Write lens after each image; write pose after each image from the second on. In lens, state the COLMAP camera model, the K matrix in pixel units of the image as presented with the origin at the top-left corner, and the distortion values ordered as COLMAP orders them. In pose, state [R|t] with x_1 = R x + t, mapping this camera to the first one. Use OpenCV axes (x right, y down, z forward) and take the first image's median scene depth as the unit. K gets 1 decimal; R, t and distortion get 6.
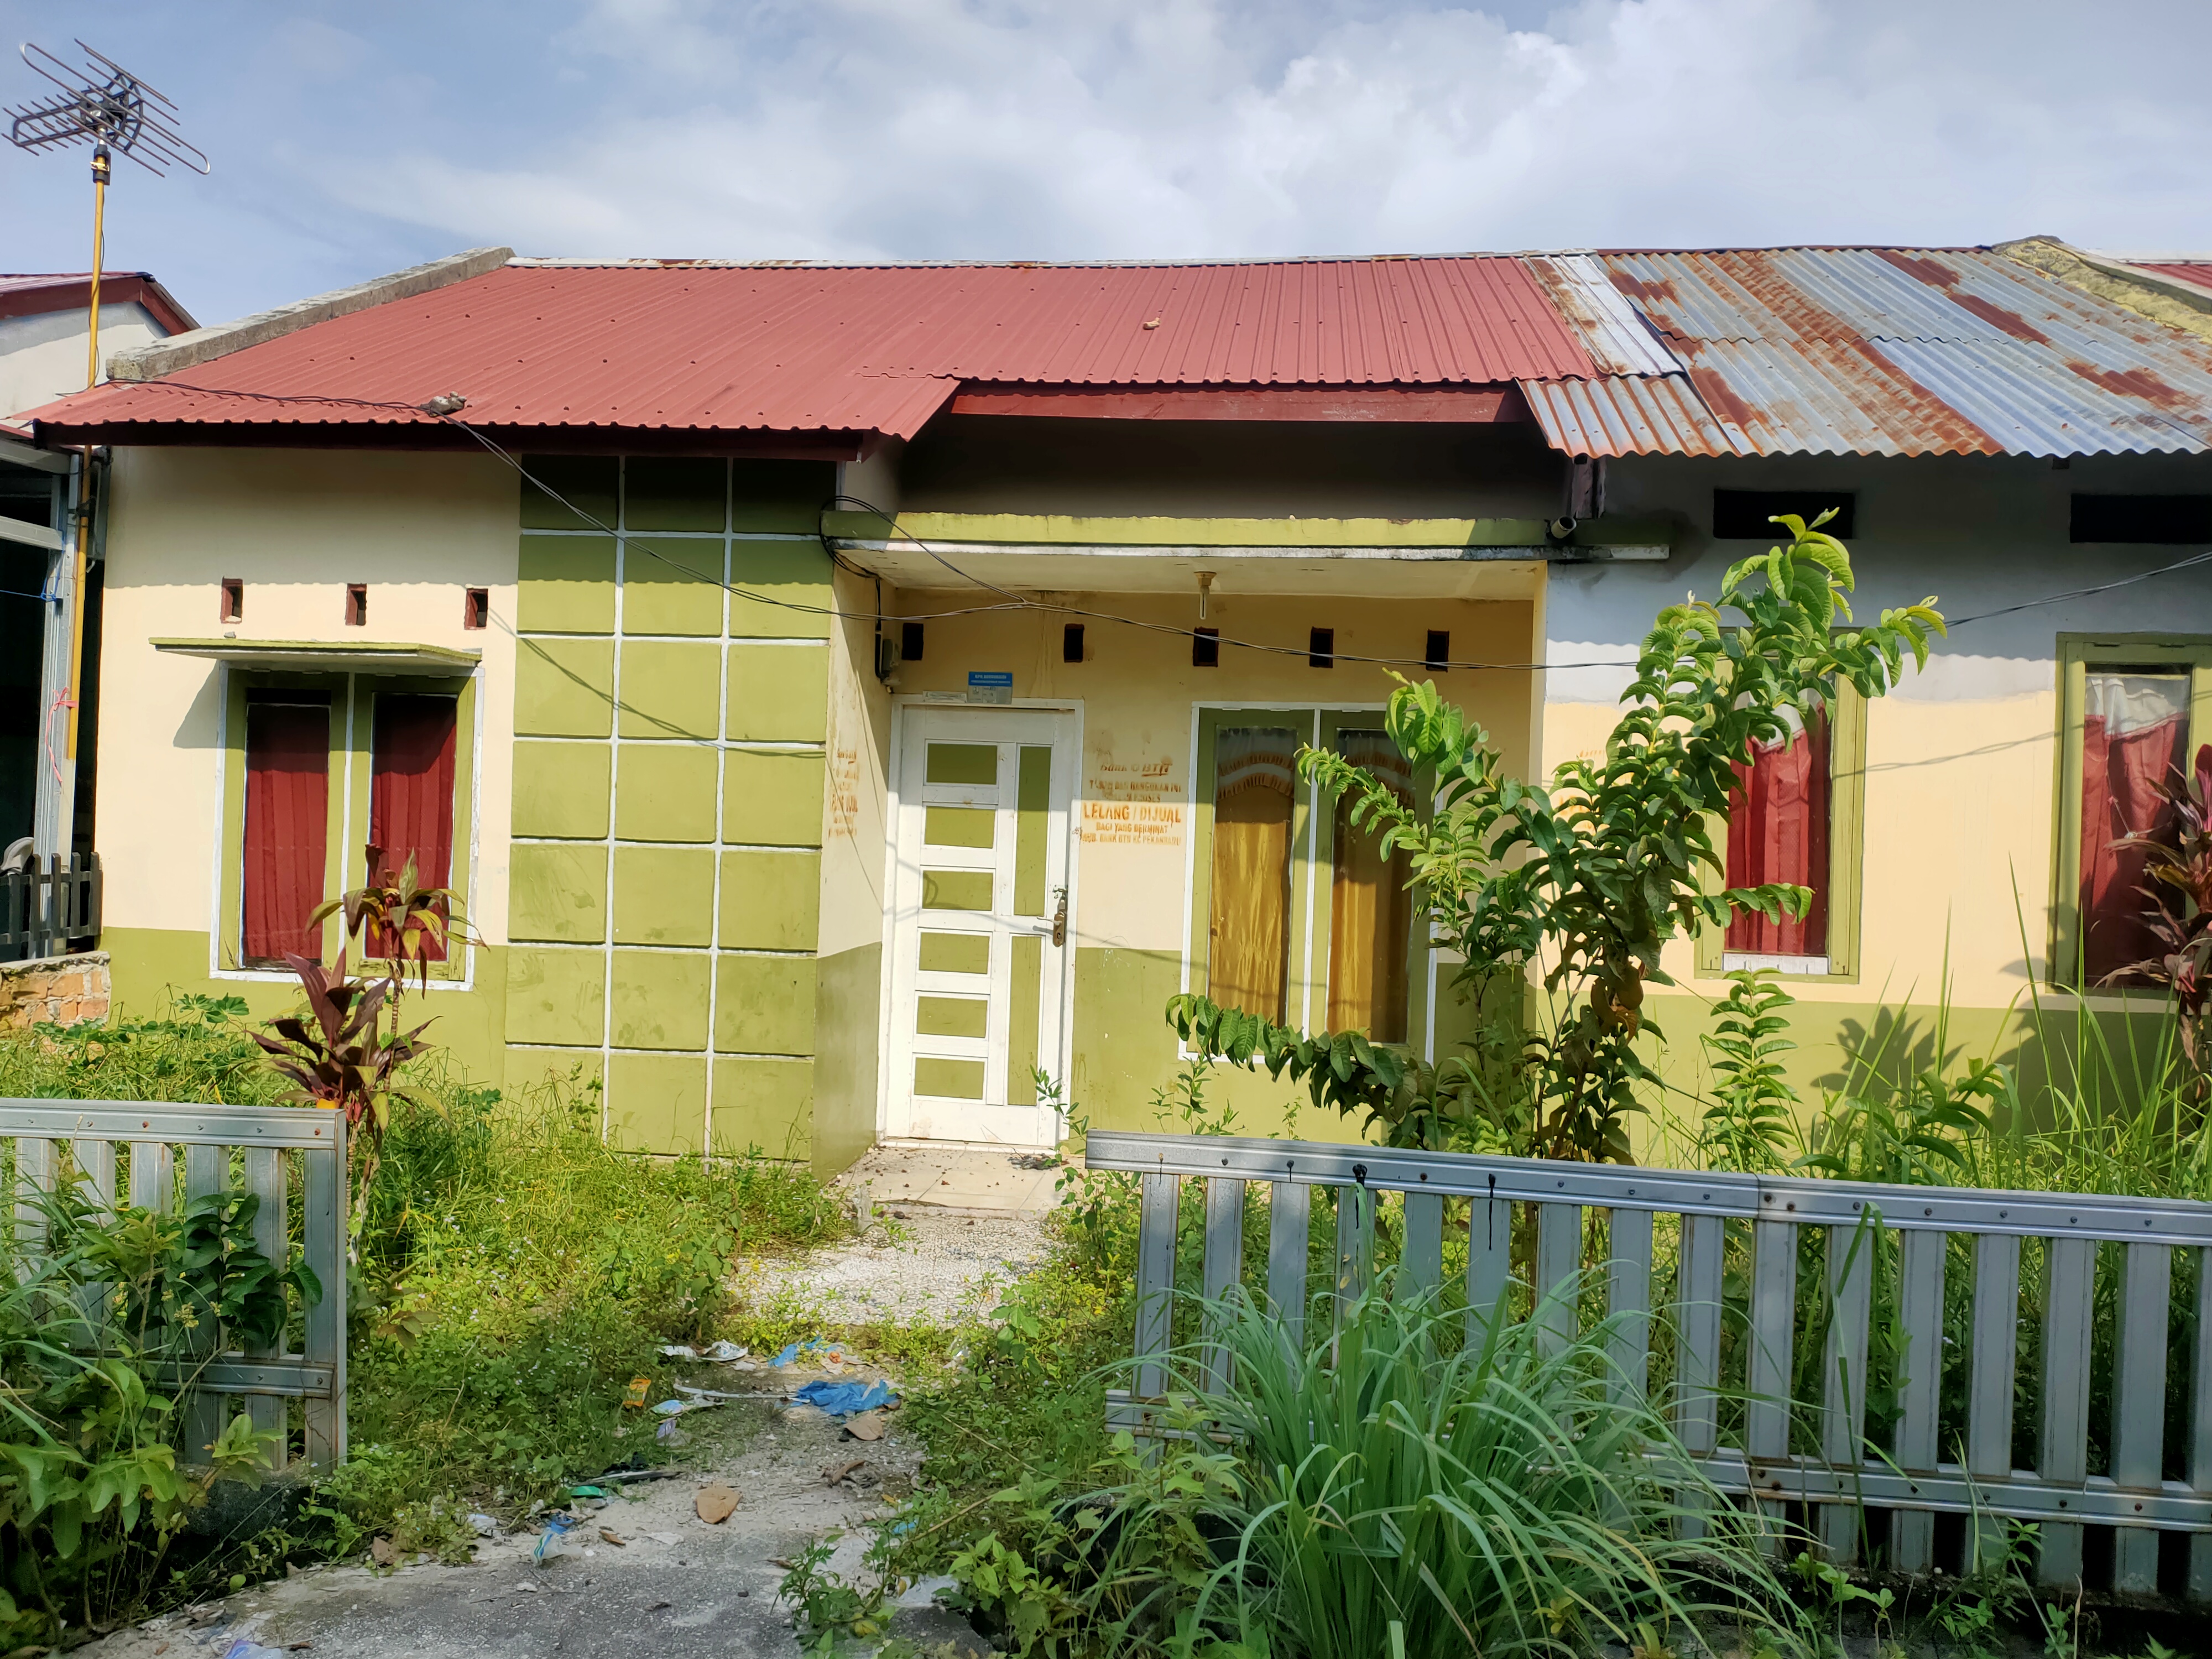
lens RADIAL K [[1783.8, 0, 1106.0], [0, 1783.8, 829.5], [0, 0, 1]] dist [-0.009735, -0.006913]
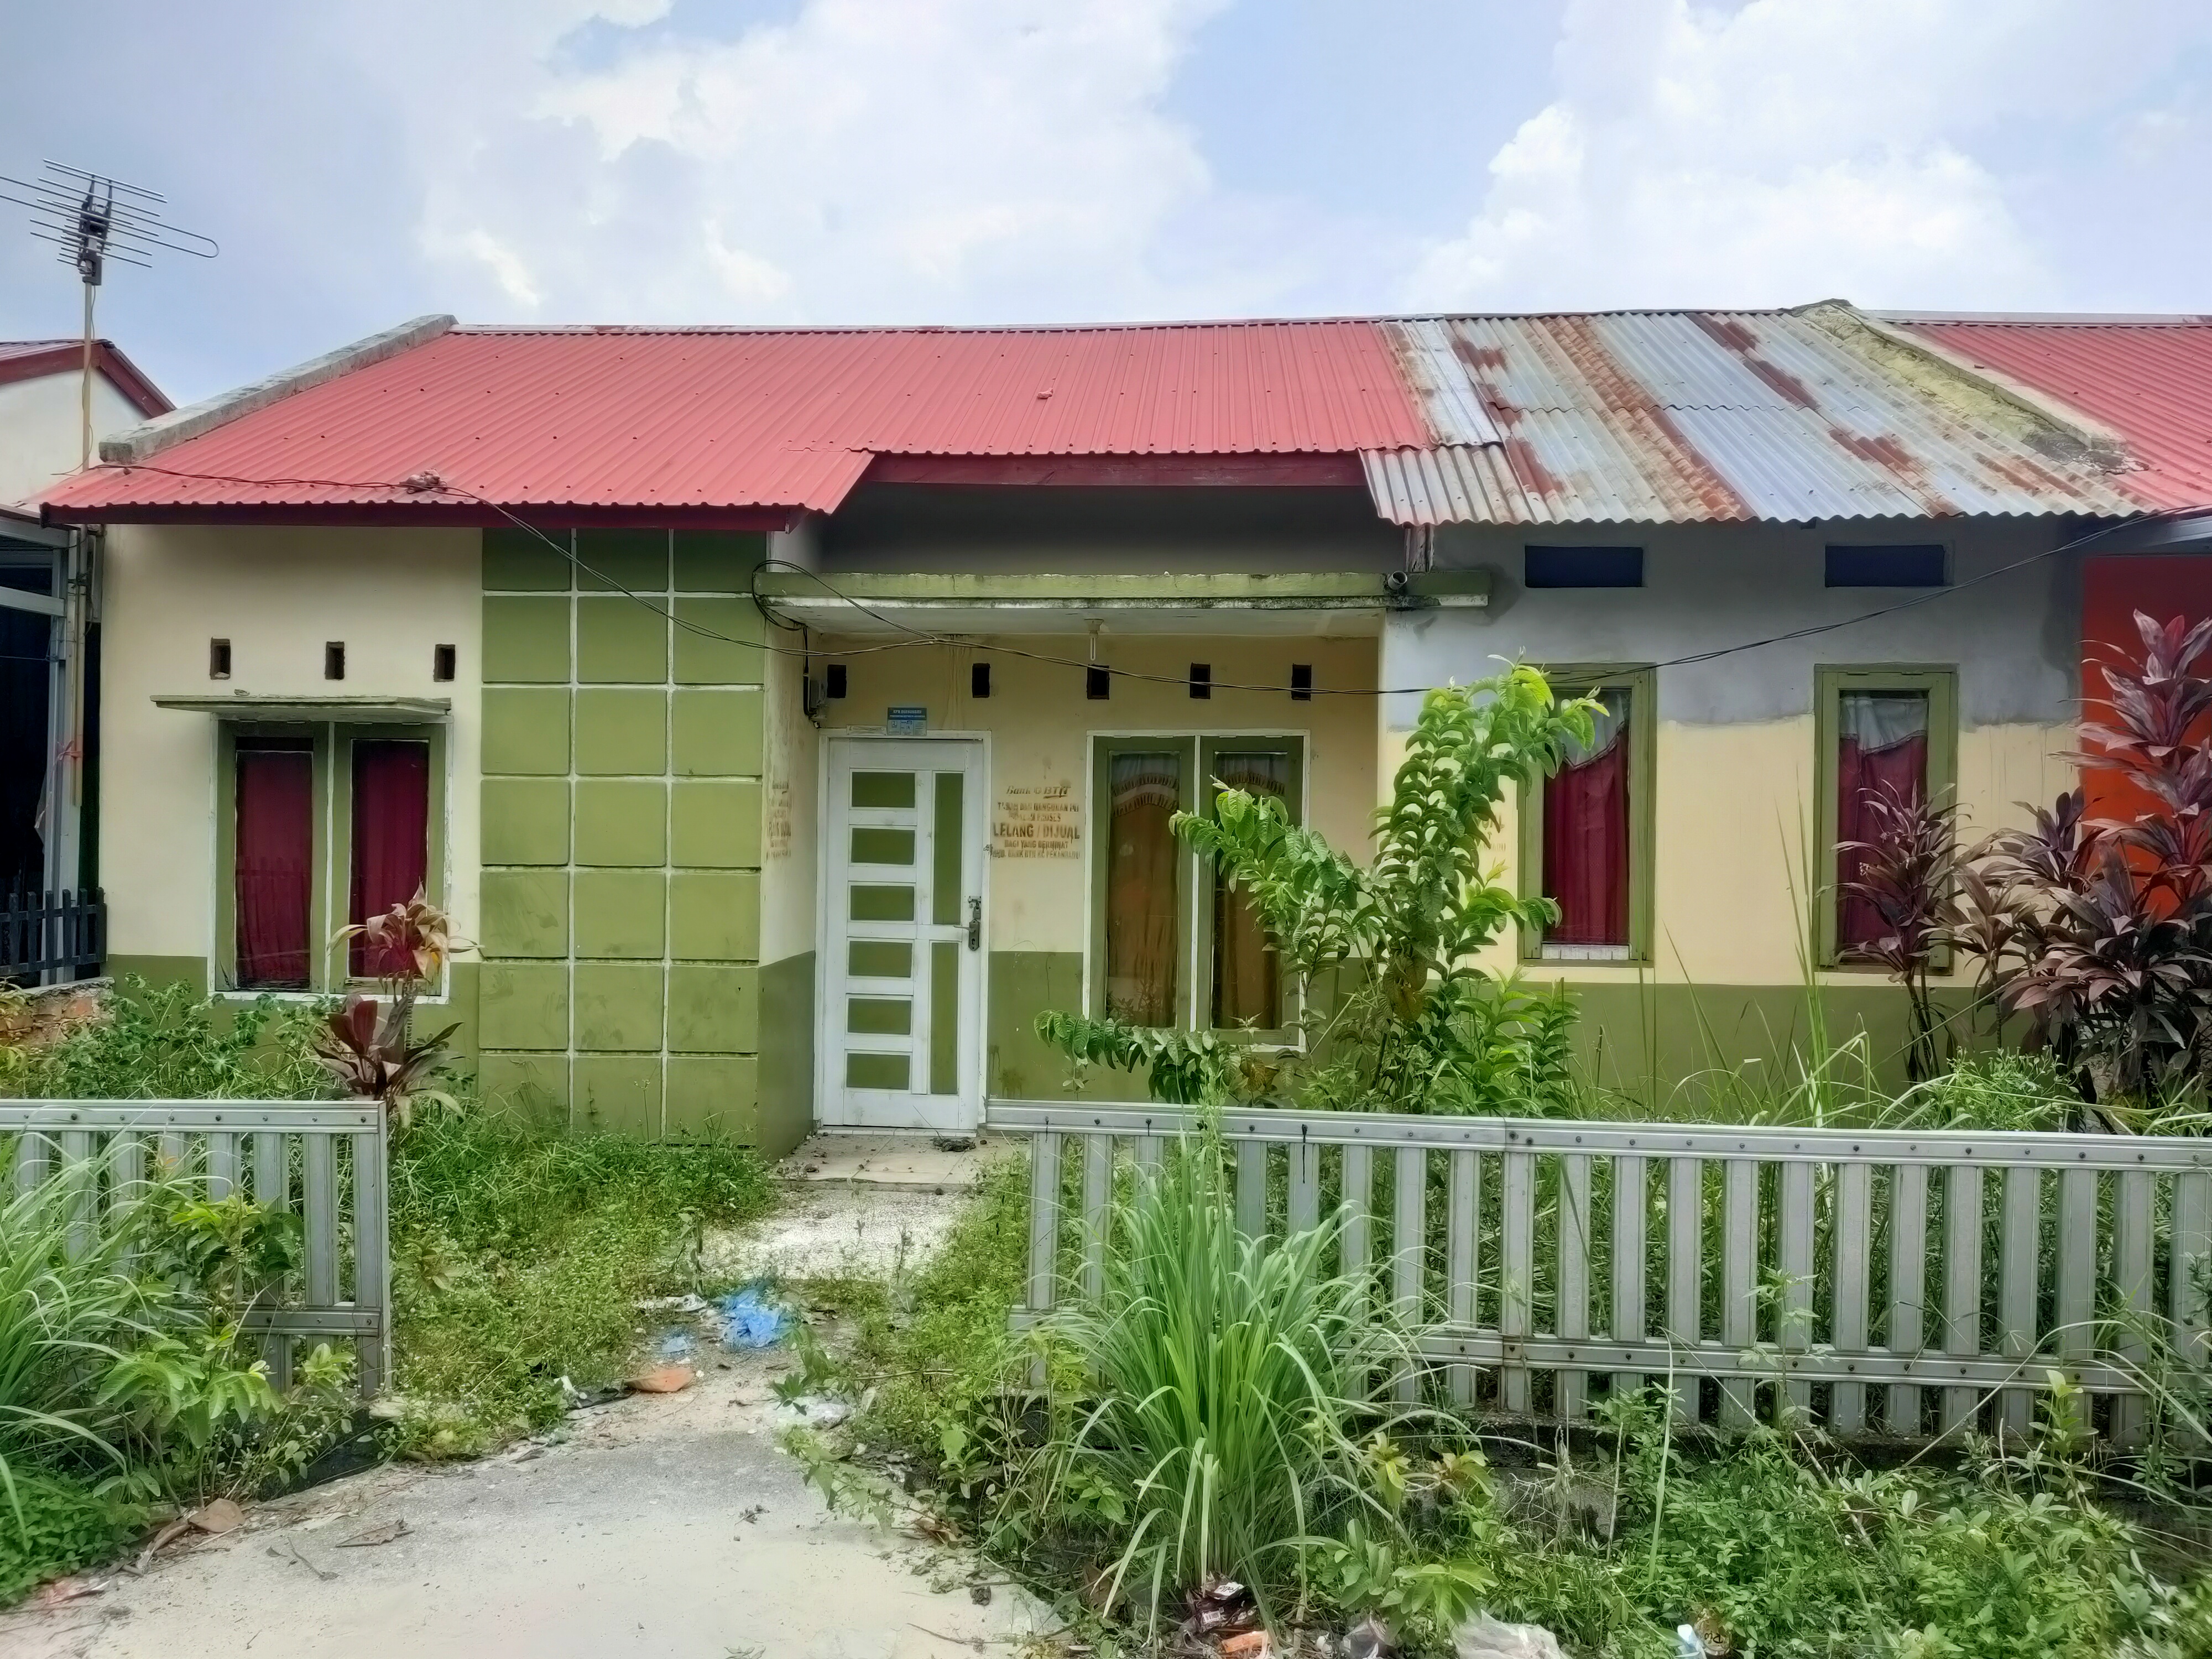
lens RADIAL K [[1783.8, 0, 1106.0], [0, 1783.8, 829.5], [0, 0, 1]] dist [-0.009735, -0.006913]
pose [[0.998899, -0.021752, 0.041562, 0.012736], [0.021716, 0.999763, 0.001322, -0.011466], [-0.041581, -0.000418, 0.999135, -0.135081]]
